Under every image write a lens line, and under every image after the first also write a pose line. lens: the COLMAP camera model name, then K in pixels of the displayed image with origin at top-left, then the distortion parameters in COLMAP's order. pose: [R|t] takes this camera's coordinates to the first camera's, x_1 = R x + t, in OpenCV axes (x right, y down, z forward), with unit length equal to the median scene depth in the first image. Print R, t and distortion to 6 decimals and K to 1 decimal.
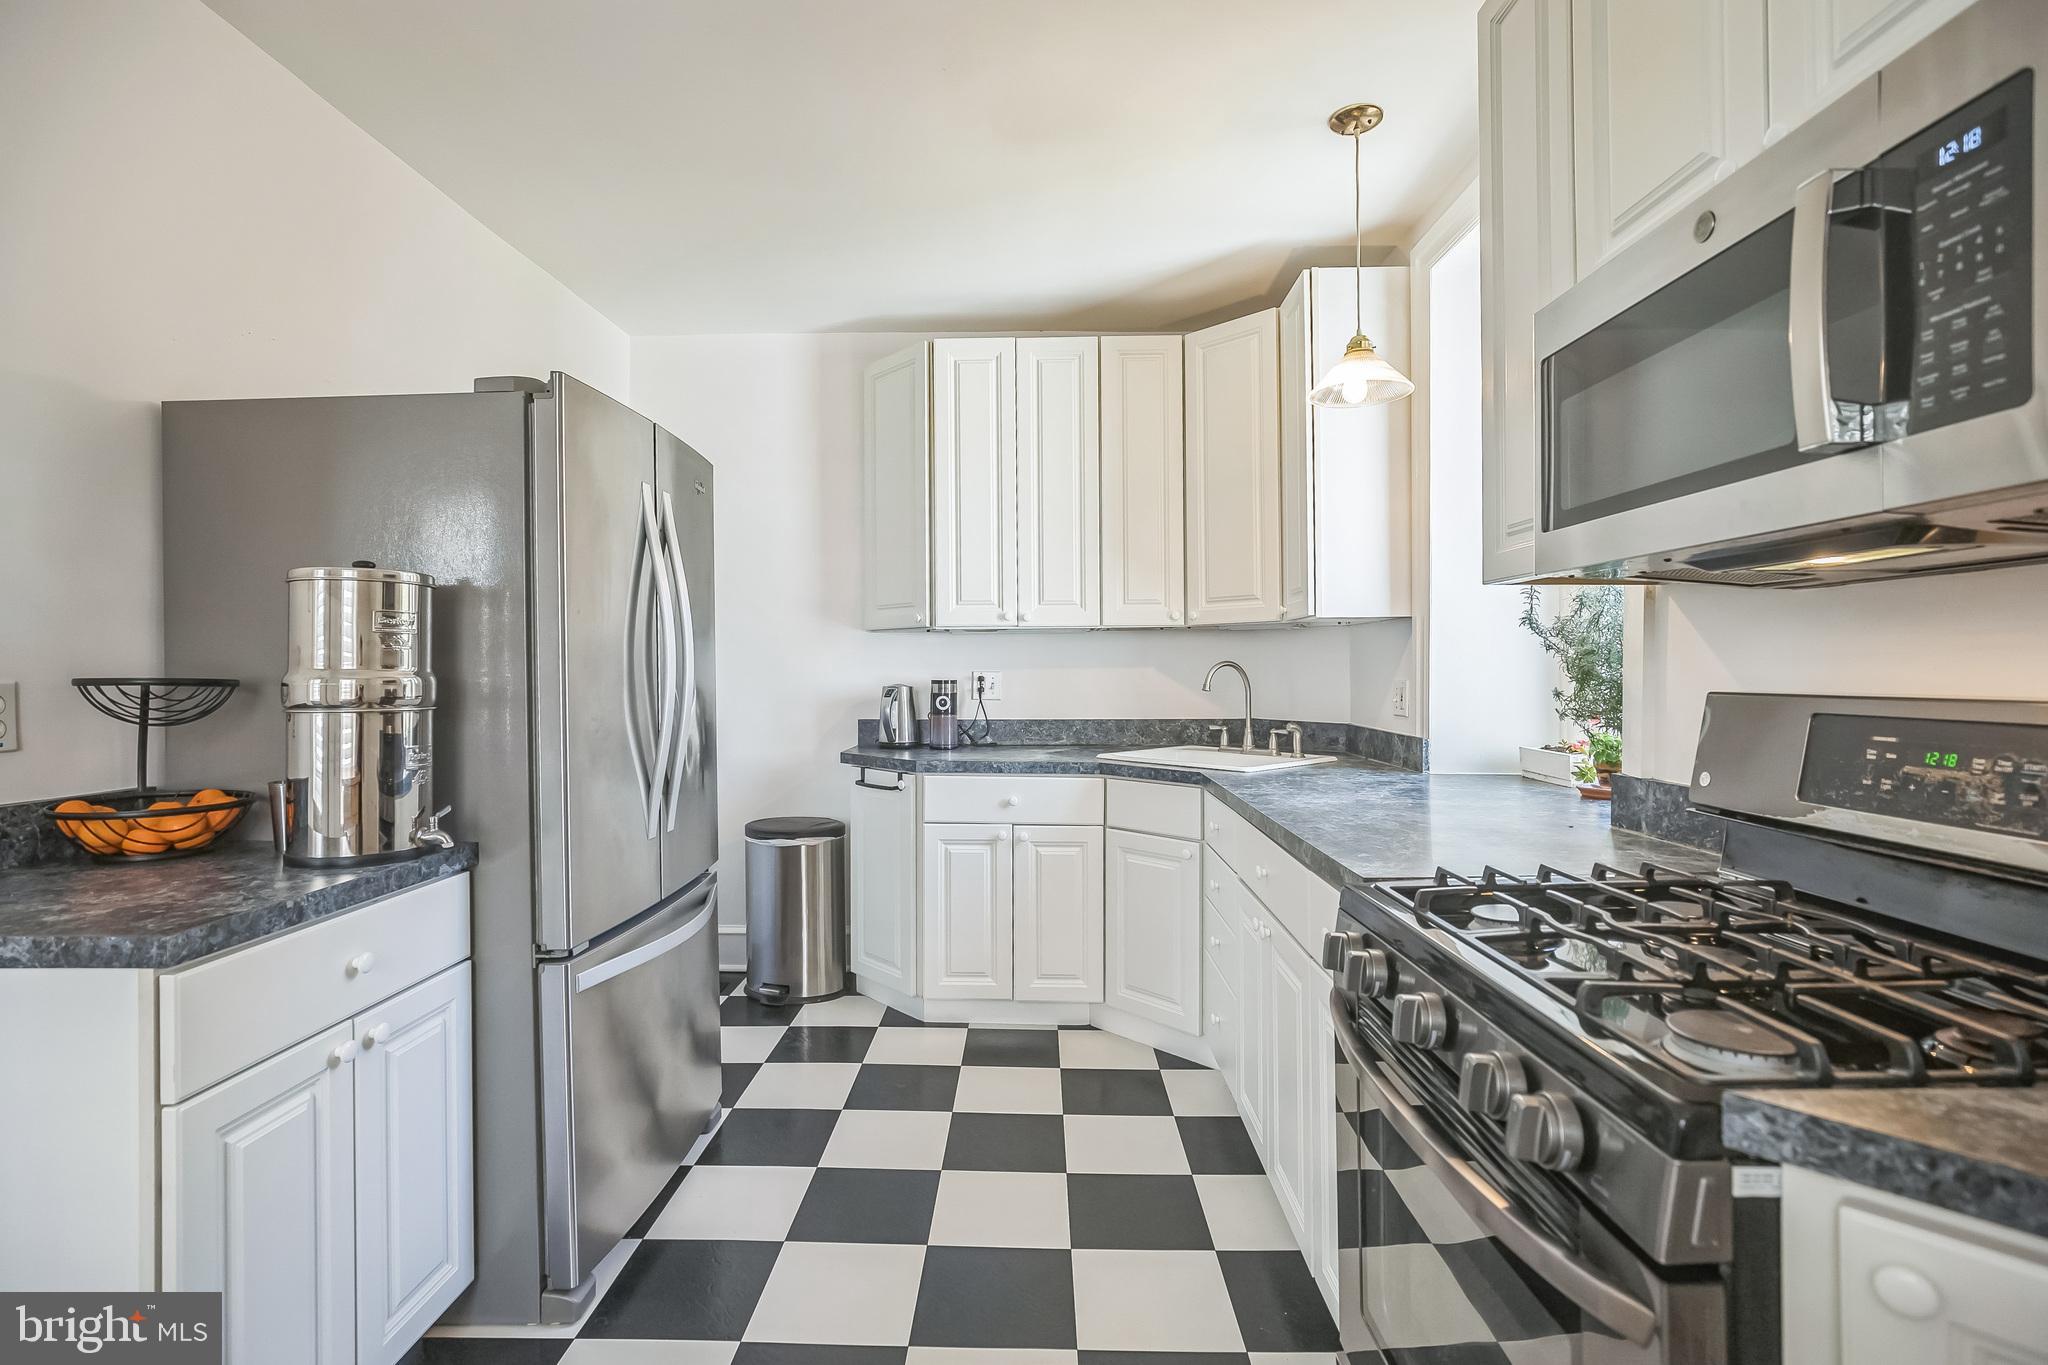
lens RADIAL K [[945.8, 0, 1025.6], [0, 945.8, 672.4], [0, 0, 1]] dist [-0.016070, 0.003647]
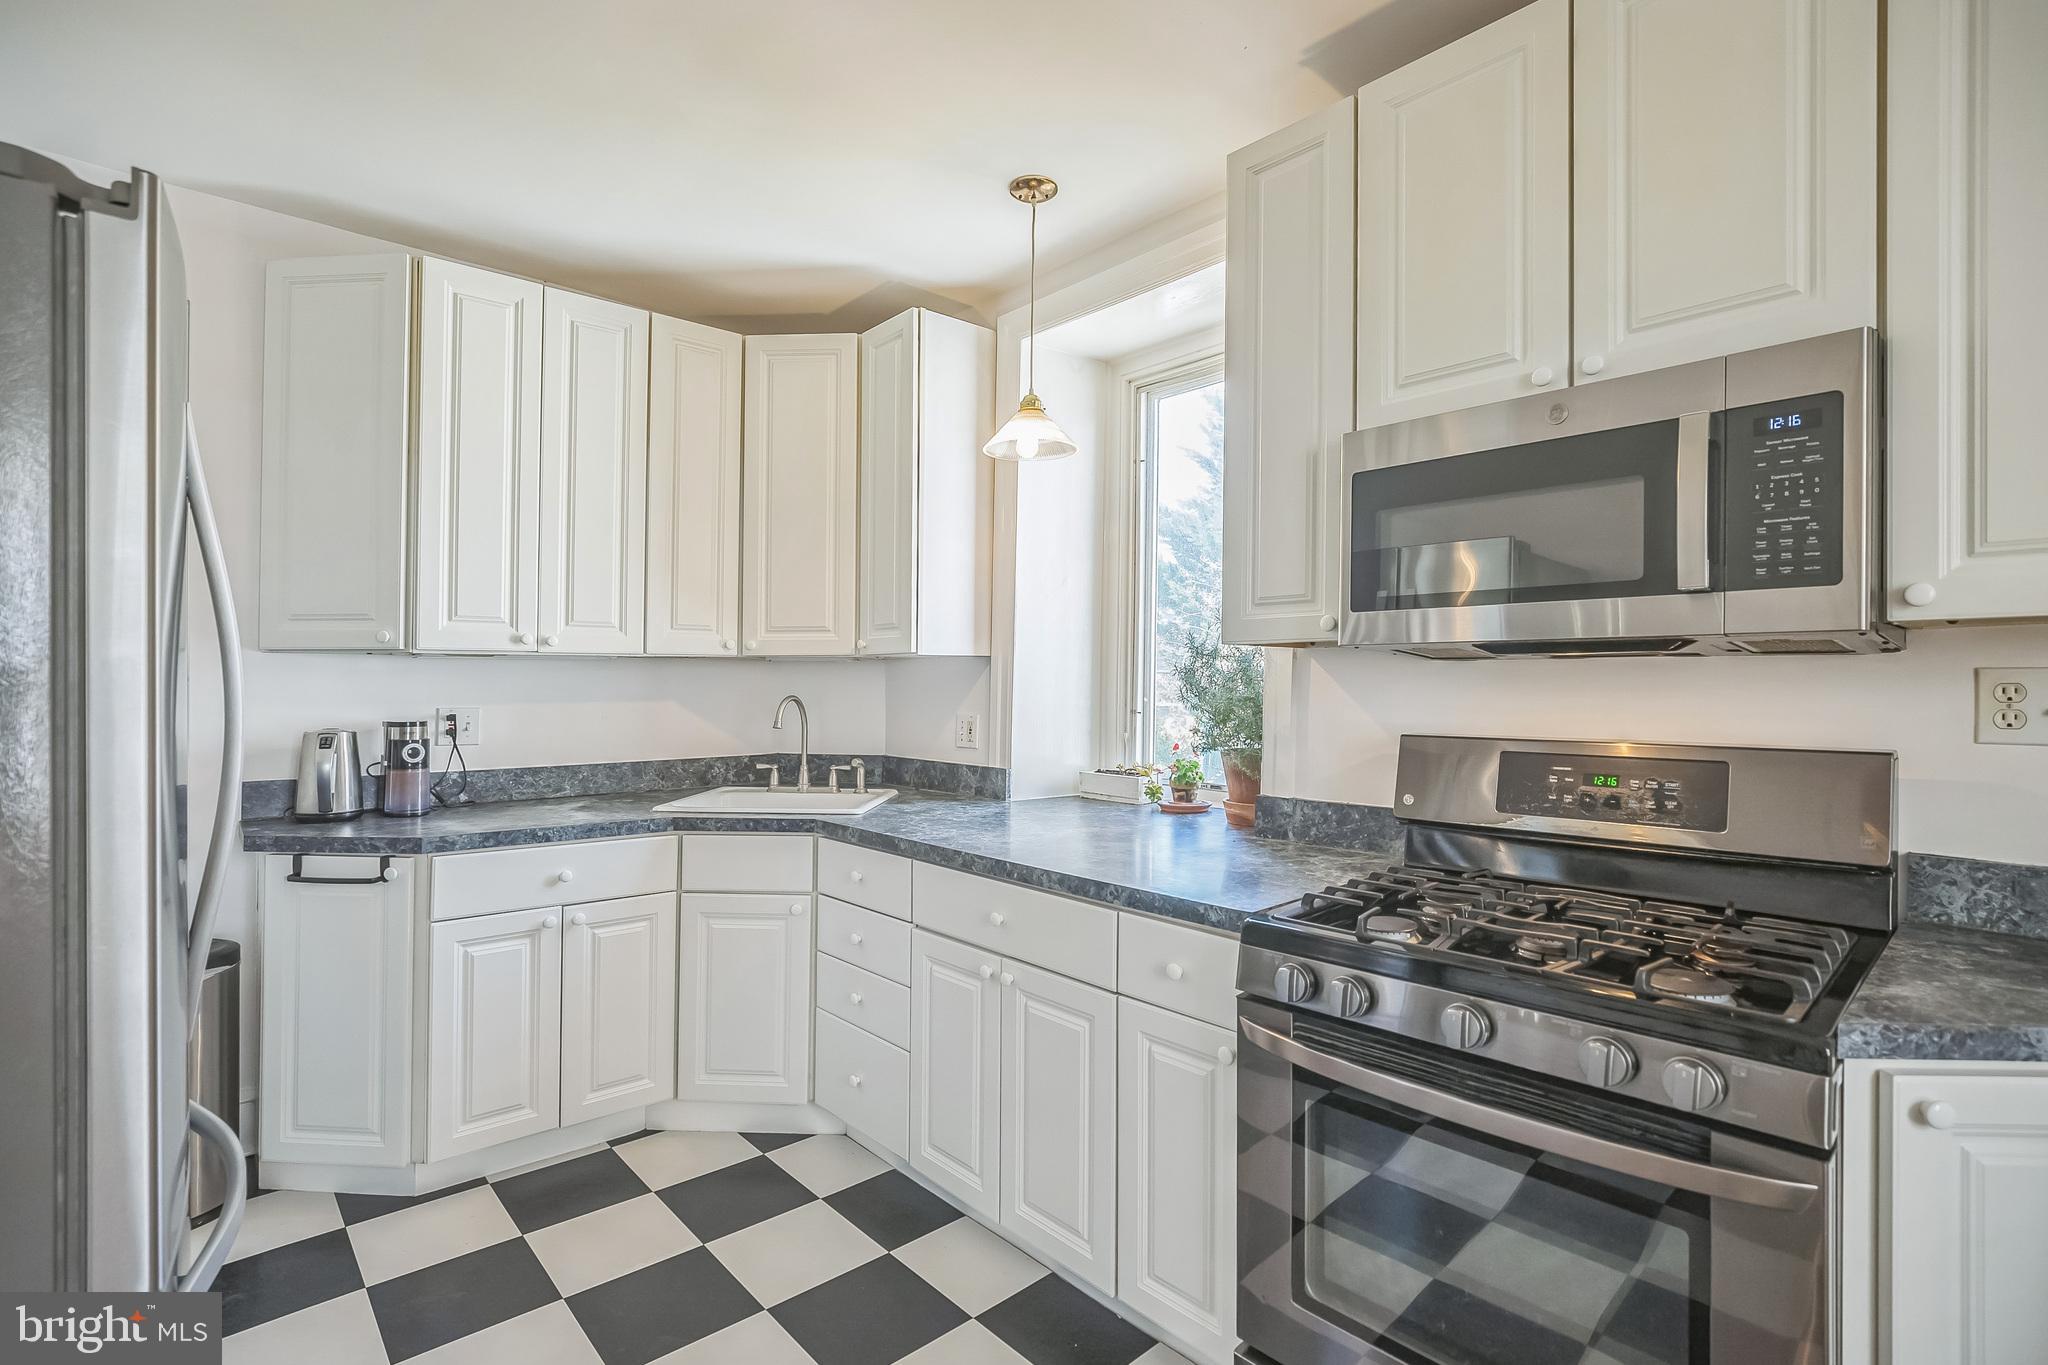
lens RADIAL K [[945.8, 0, 1024.3], [0, 945.8, 686.4], [0, 0, 1]] dist [-0.016070, 0.003647]
pose [[0.733641, 0.000411, 0.679538, -0.266459], [-0.000104, 1.000000, -0.000492, -0.021434], [-0.679538, 0.000290, 0.733641, 0.164513]]
